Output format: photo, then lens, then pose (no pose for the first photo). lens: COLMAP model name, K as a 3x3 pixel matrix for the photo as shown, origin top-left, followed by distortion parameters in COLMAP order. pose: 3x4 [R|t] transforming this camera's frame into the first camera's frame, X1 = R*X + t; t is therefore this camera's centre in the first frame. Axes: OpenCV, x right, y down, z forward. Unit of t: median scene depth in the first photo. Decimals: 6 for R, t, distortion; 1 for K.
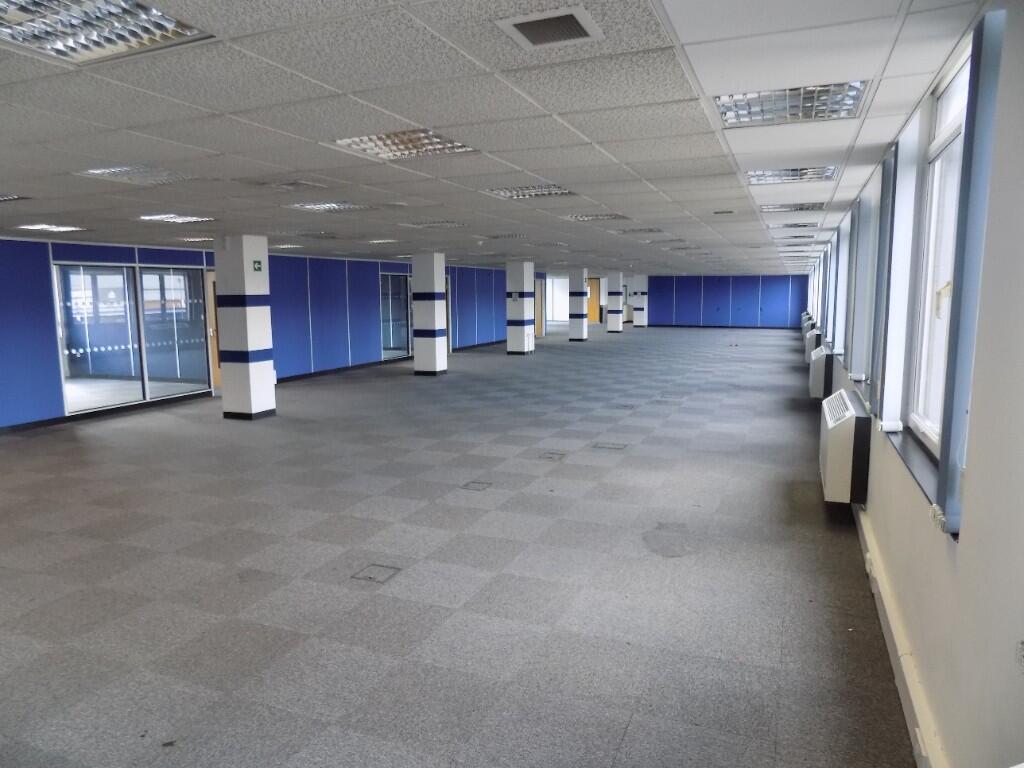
lens RADIAL K [[694.6, 0, 512.0], [0, 694.6, 384.0], [0, 0, 1]] dist [-0.062449, 0.063490]
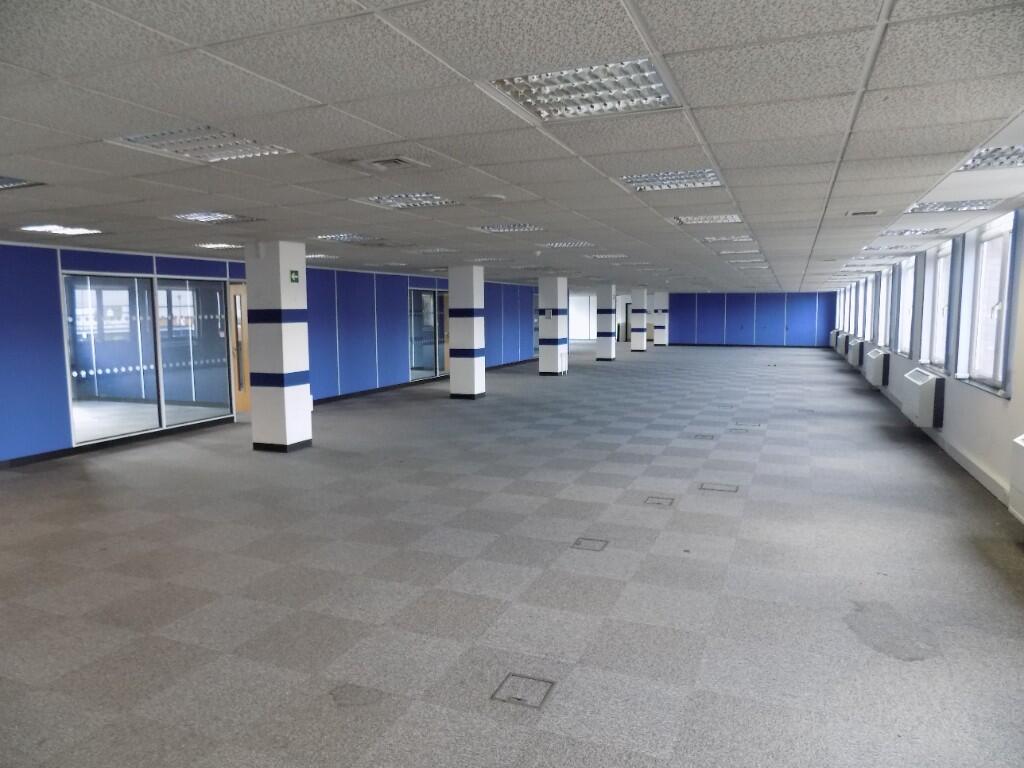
lens RADIAL K [[694.6, 0, 512.0], [0, 694.6, 384.0], [0, 0, 1]] dist [-0.062449, 0.063490]
pose [[0.999992, 0.001993, 0.003383, -0.092583], [-0.001905, 0.999663, -0.025886, -0.012044], [-0.003434, 0.025879, 0.999659, 0.119689]]
